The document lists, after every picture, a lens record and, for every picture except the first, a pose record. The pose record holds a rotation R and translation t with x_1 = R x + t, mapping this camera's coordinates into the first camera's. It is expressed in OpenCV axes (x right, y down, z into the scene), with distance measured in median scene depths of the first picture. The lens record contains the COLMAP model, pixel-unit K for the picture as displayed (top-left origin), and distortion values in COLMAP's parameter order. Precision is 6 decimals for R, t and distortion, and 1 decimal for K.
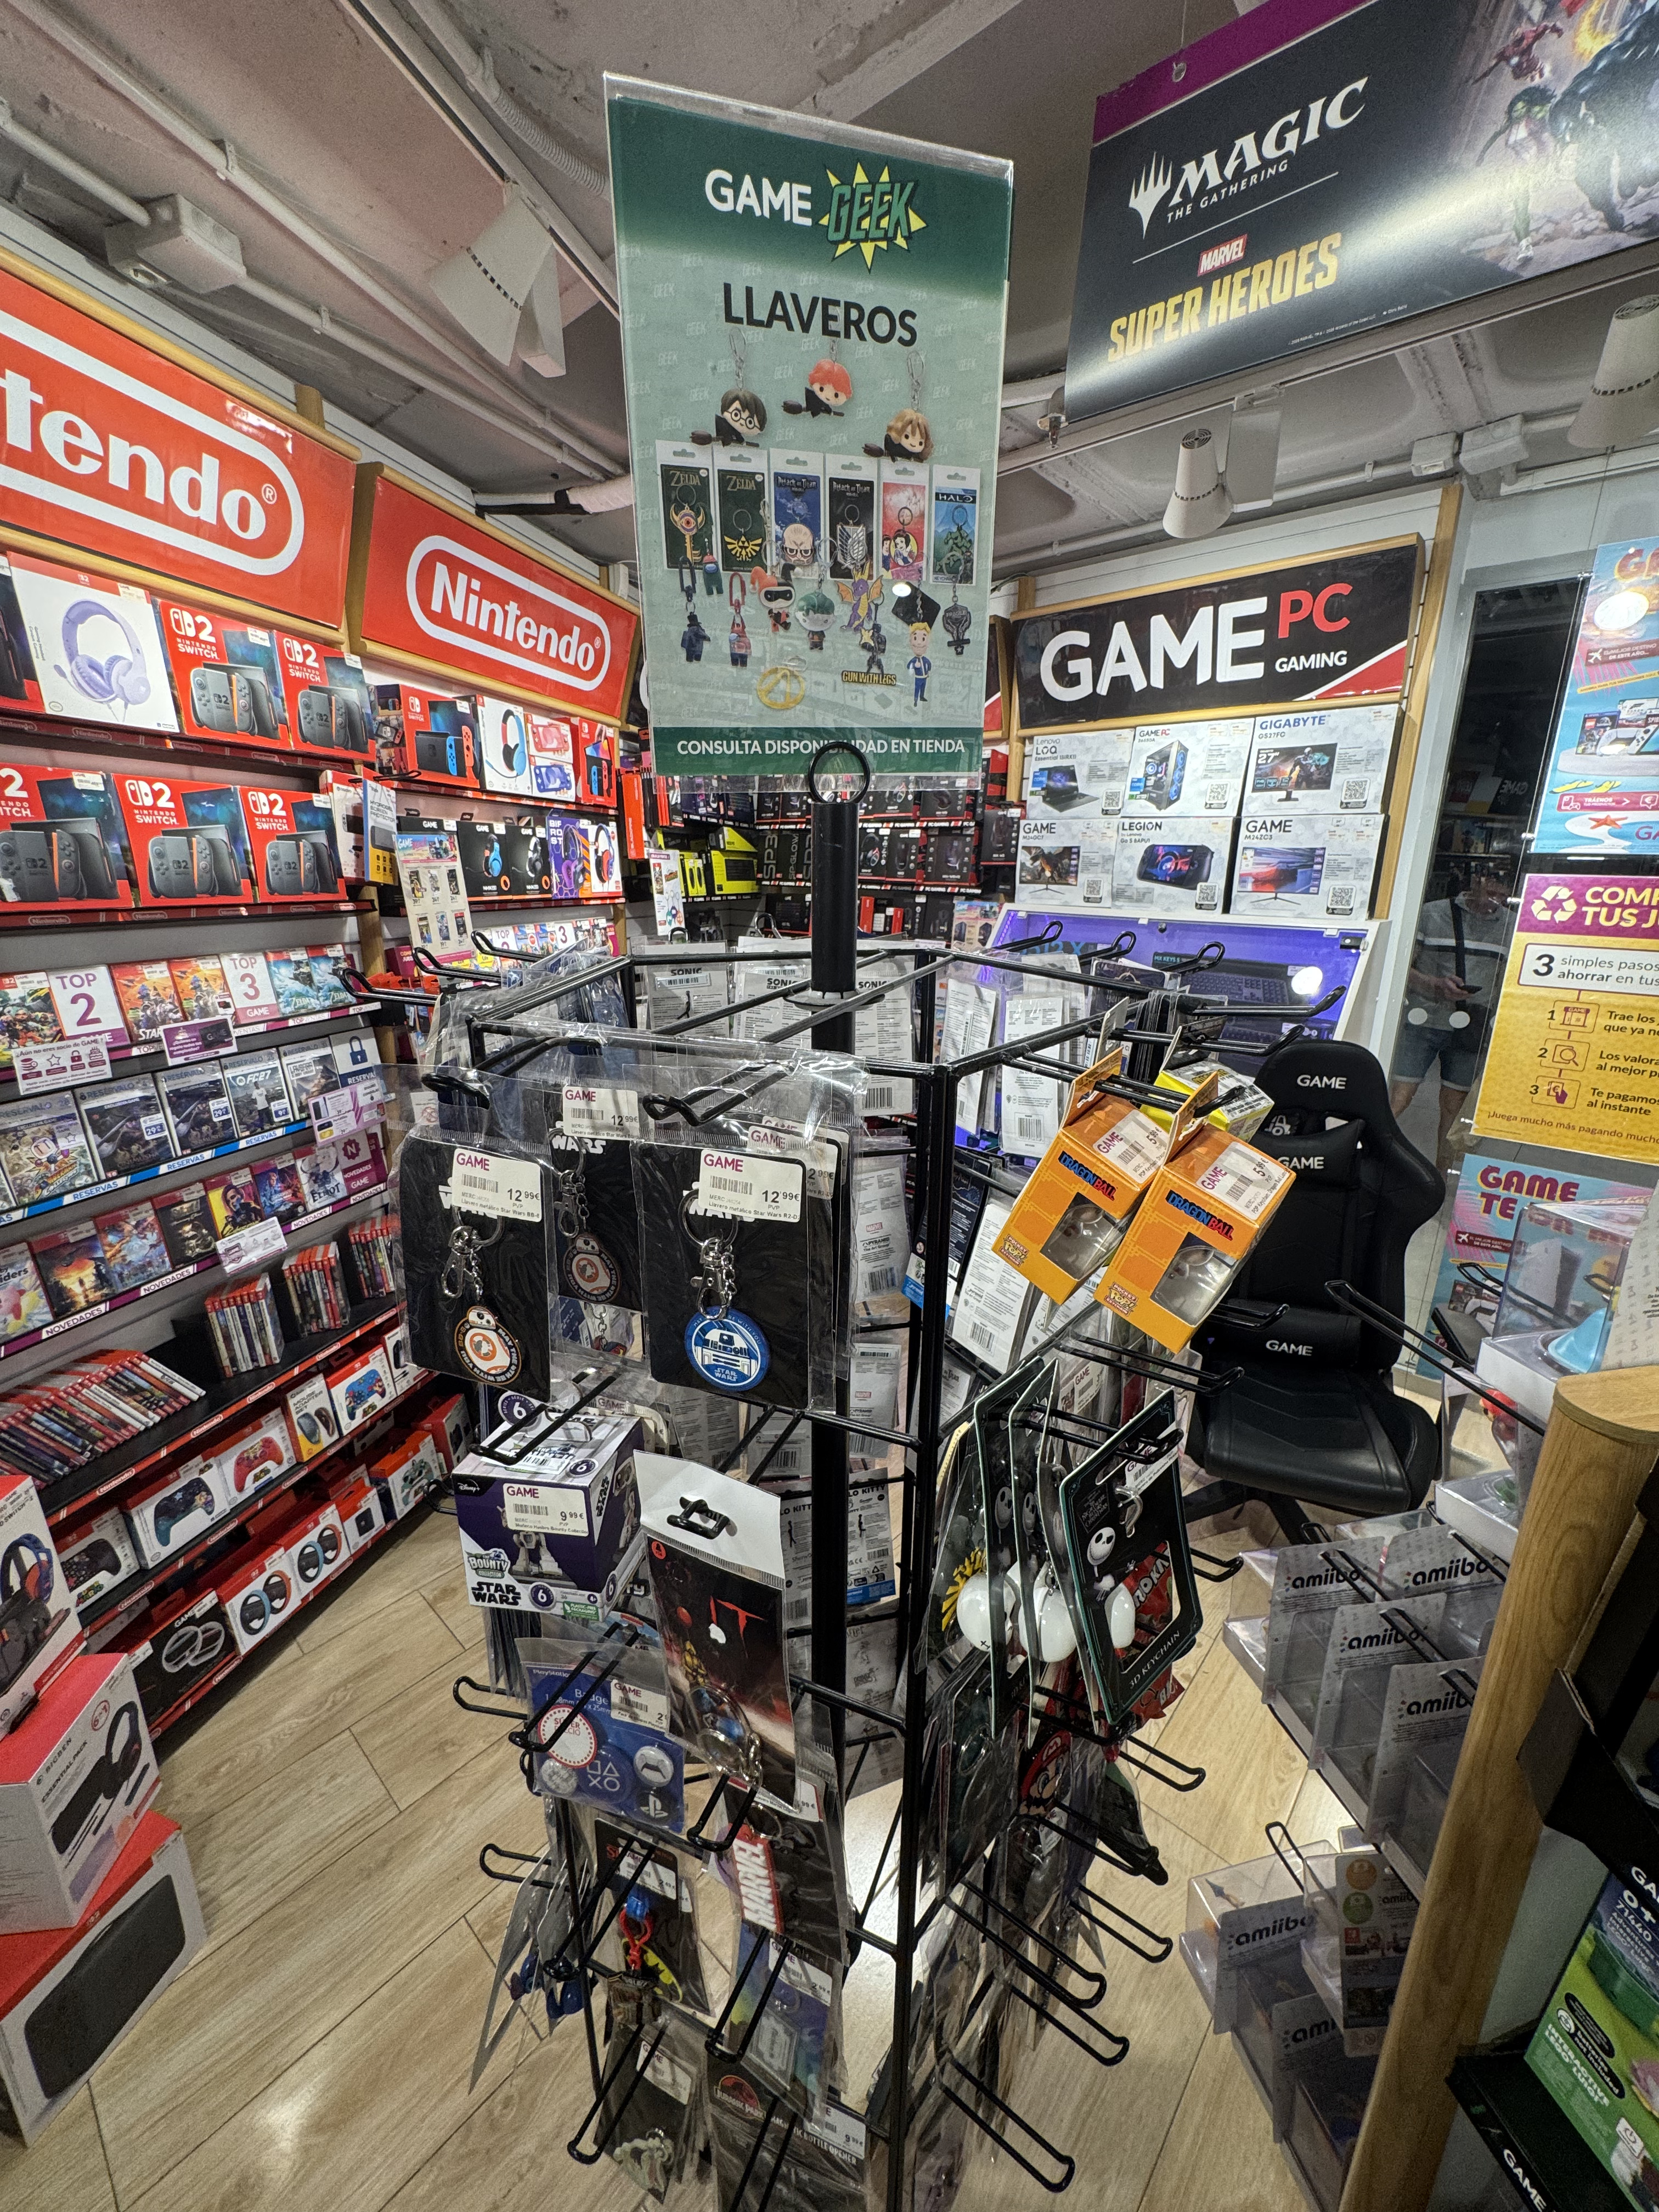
lens RADIAL K [[886.3, 0, 829.5], [0, 886.3, 1106.0], [0, 0, 1]] dist [-0.003254, 0.000005]
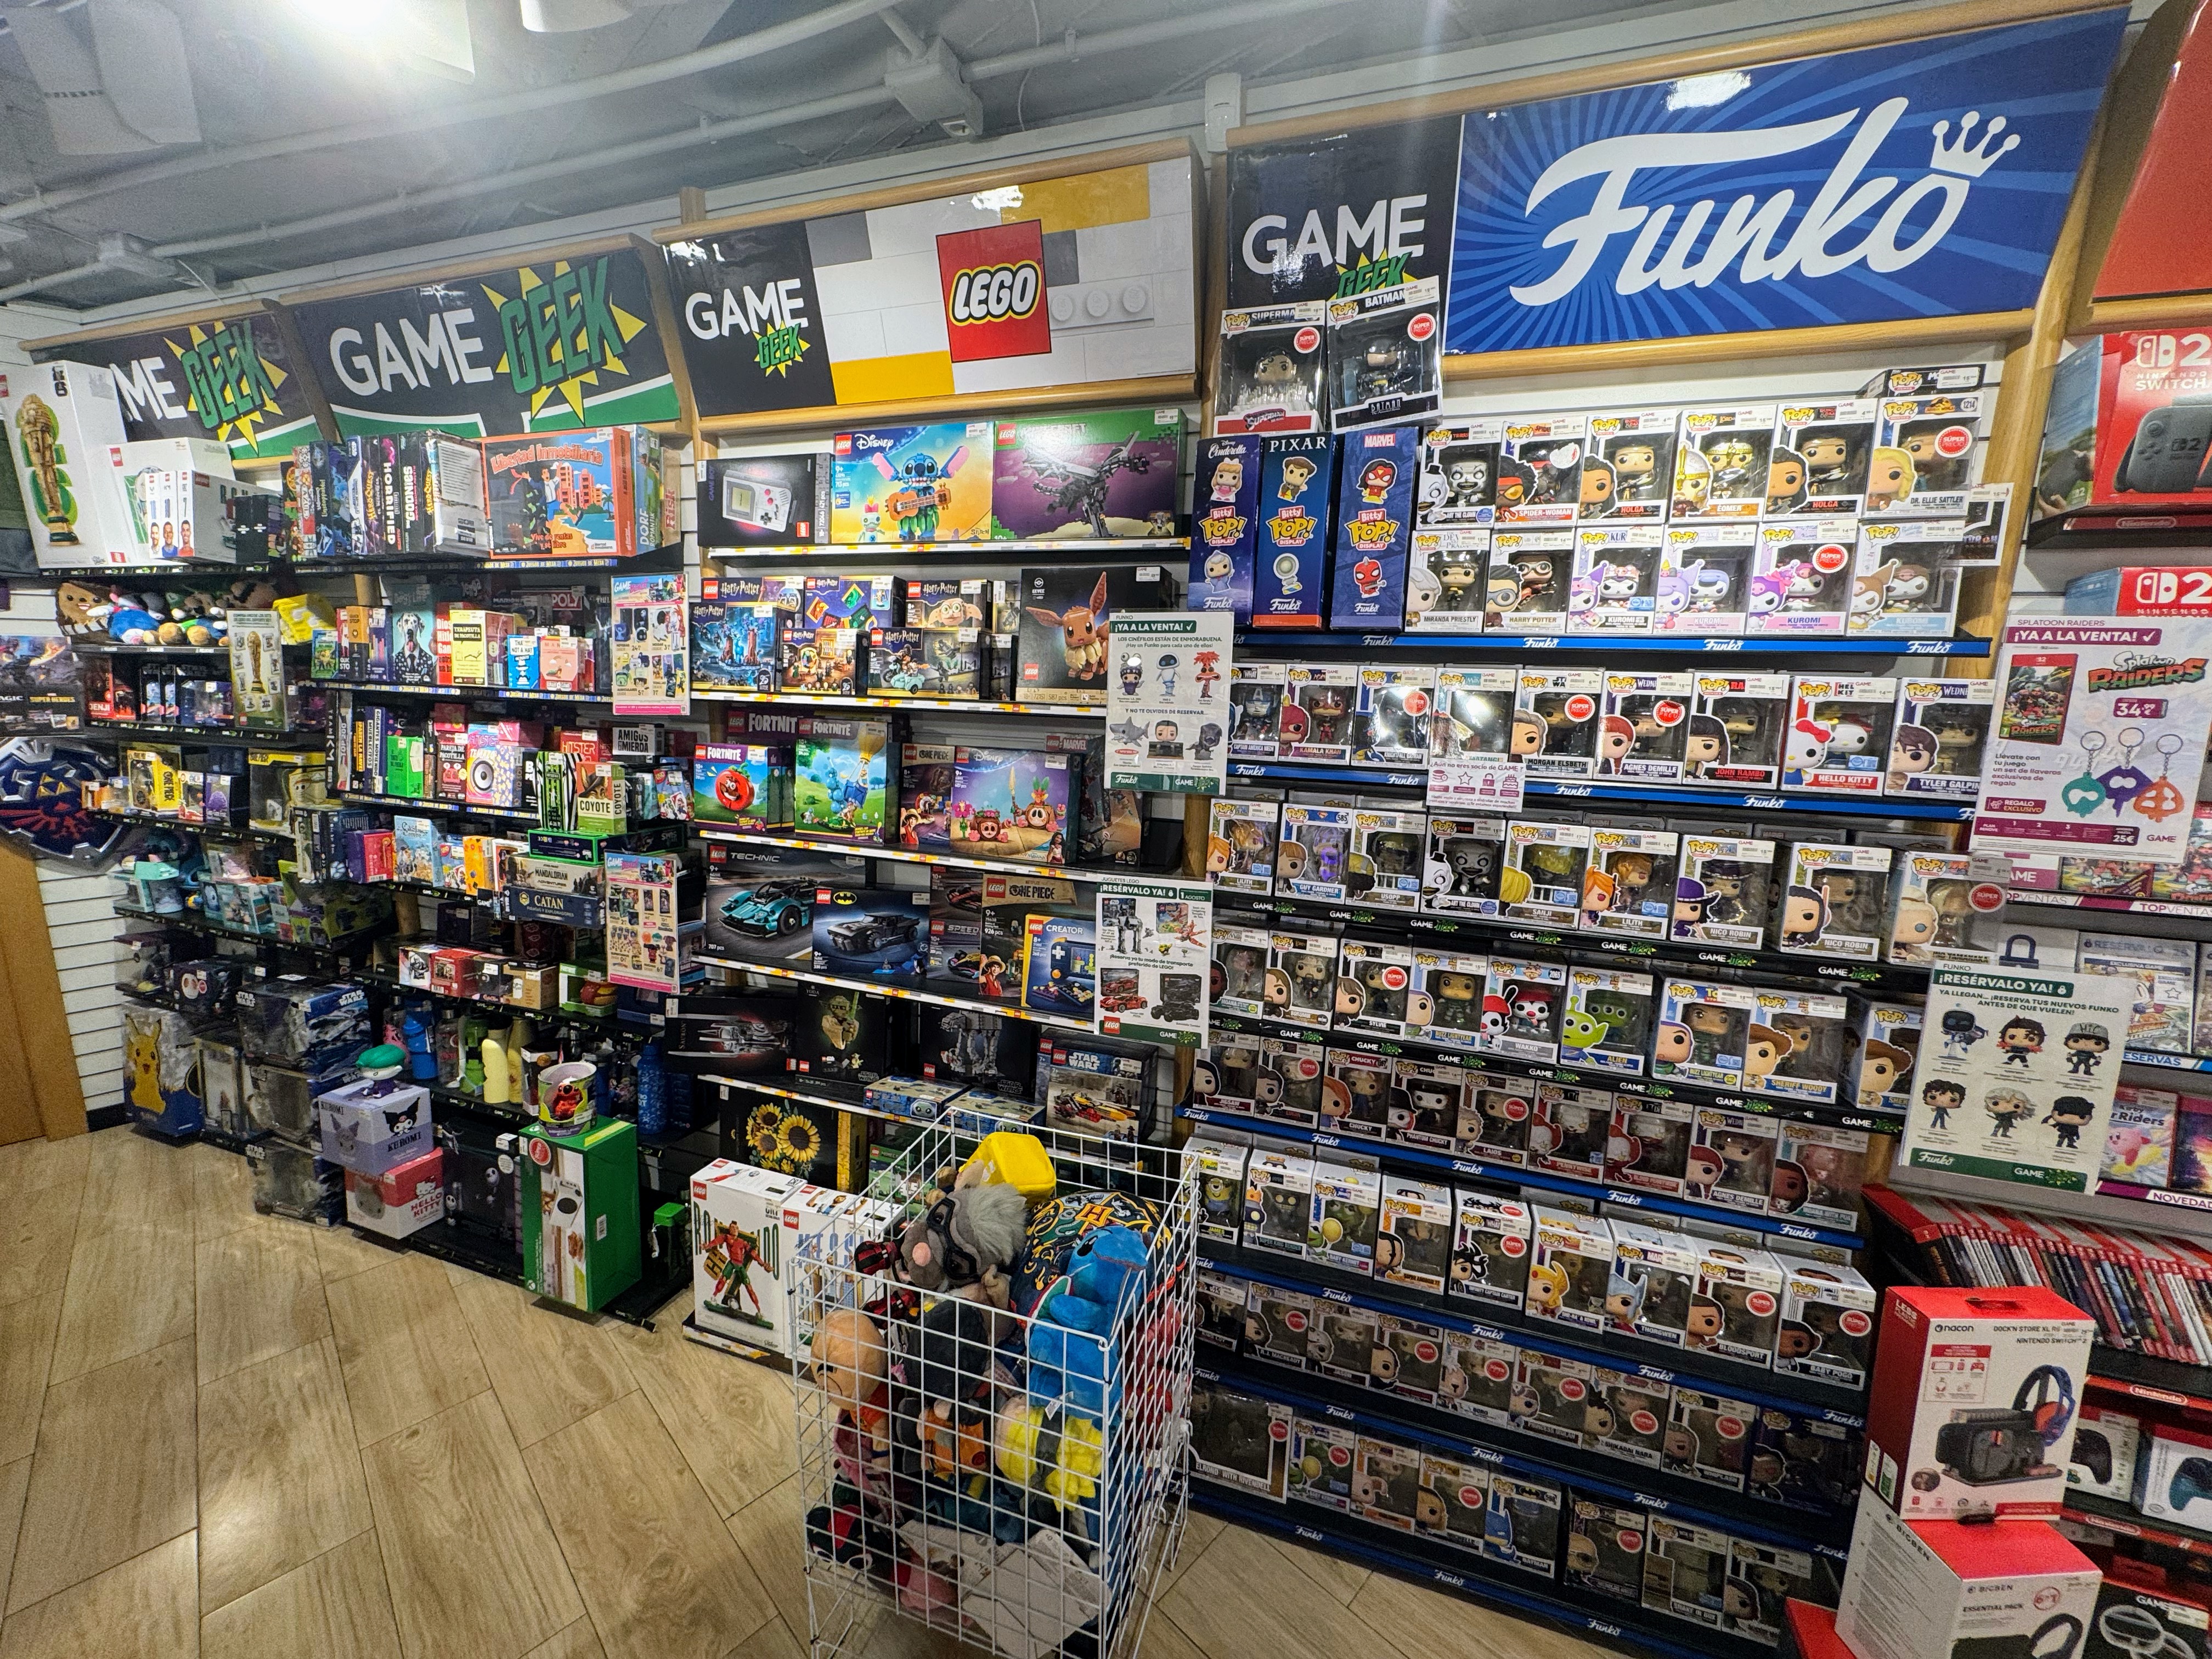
lens RADIAL K [[884.2, 0, 1102.8], [0, 884.2, 832.1], [0, 0, 1]] dist [-0.000549, -0.000112]
pose [[-0.042009, 0.173131, -0.984003, -0.014445], [-0.279758, 0.943437, 0.177937, 0.027778], [0.959151, 0.282757, 0.008802, -0.076373]]
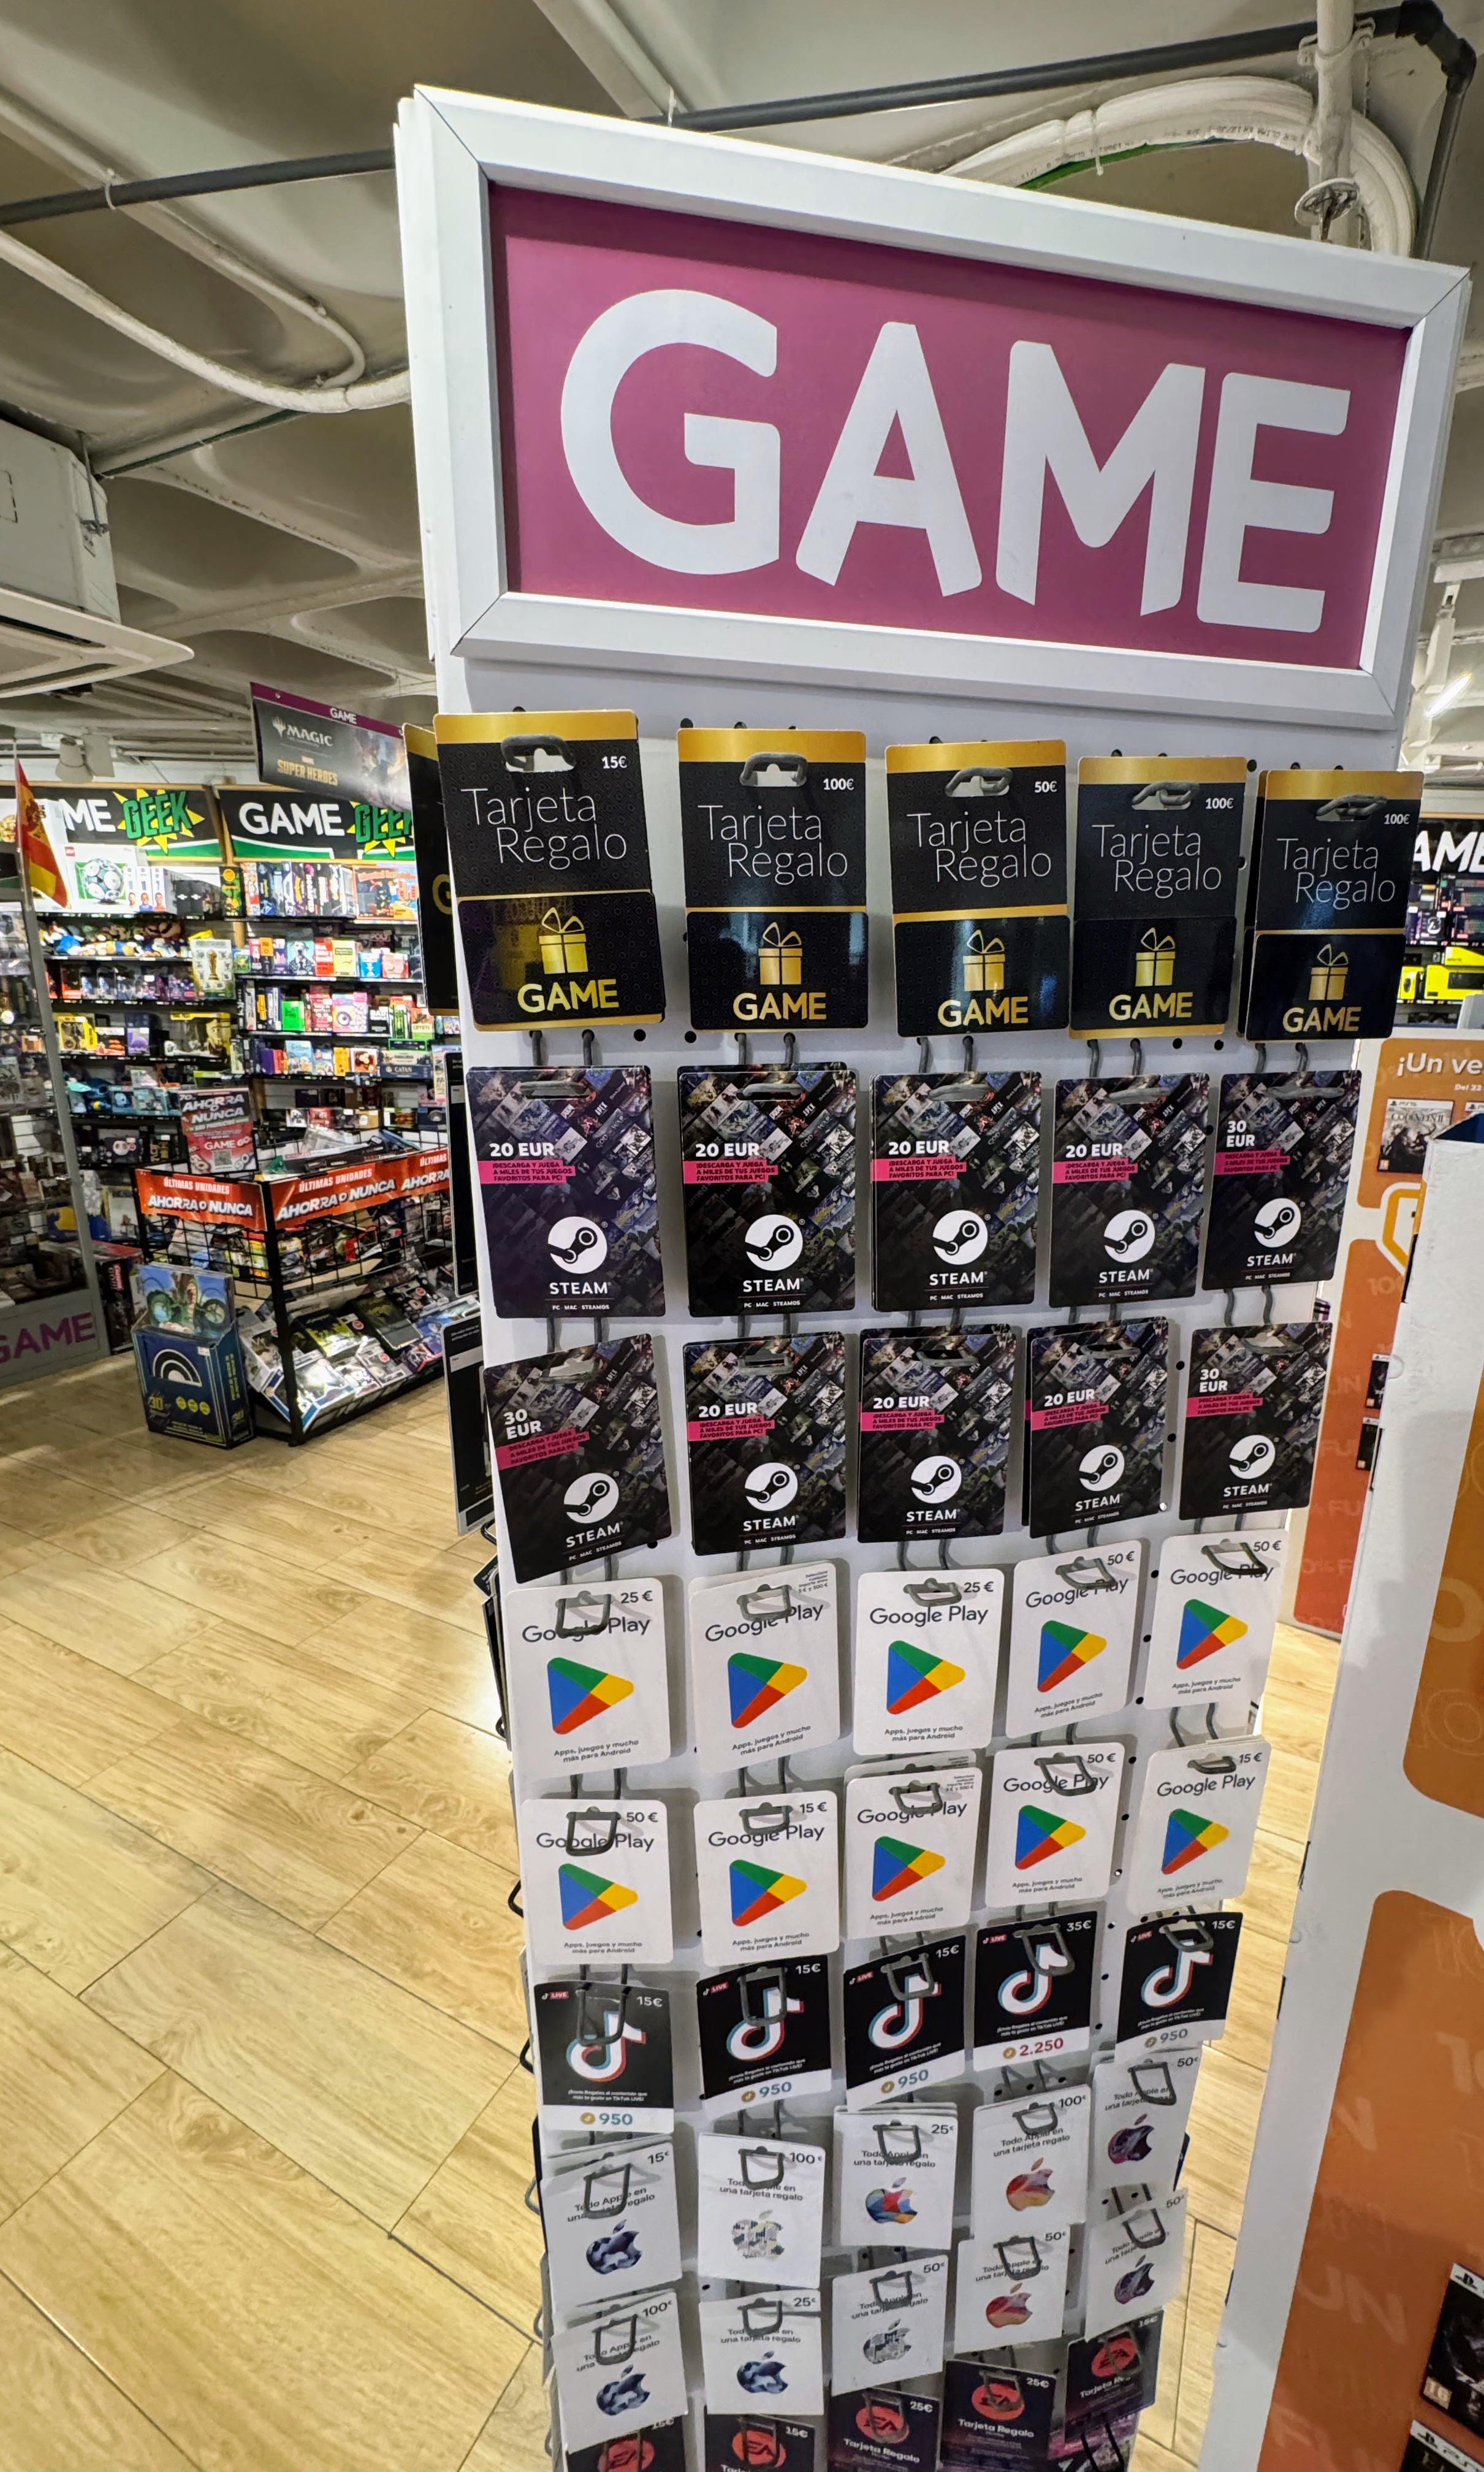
lens RADIAL K [[990.4, 0, 839.1], [0, 990.4, 1235.2], [0, 0, 1]] dist [-0.000192, -0.000038]
pose [[0.282971, 0.226754, -0.931939, 1.496989], [-0.263077, 0.952736, 0.151934, 0.142127], [0.922344, 0.202179, 0.329251, -0.297461]]
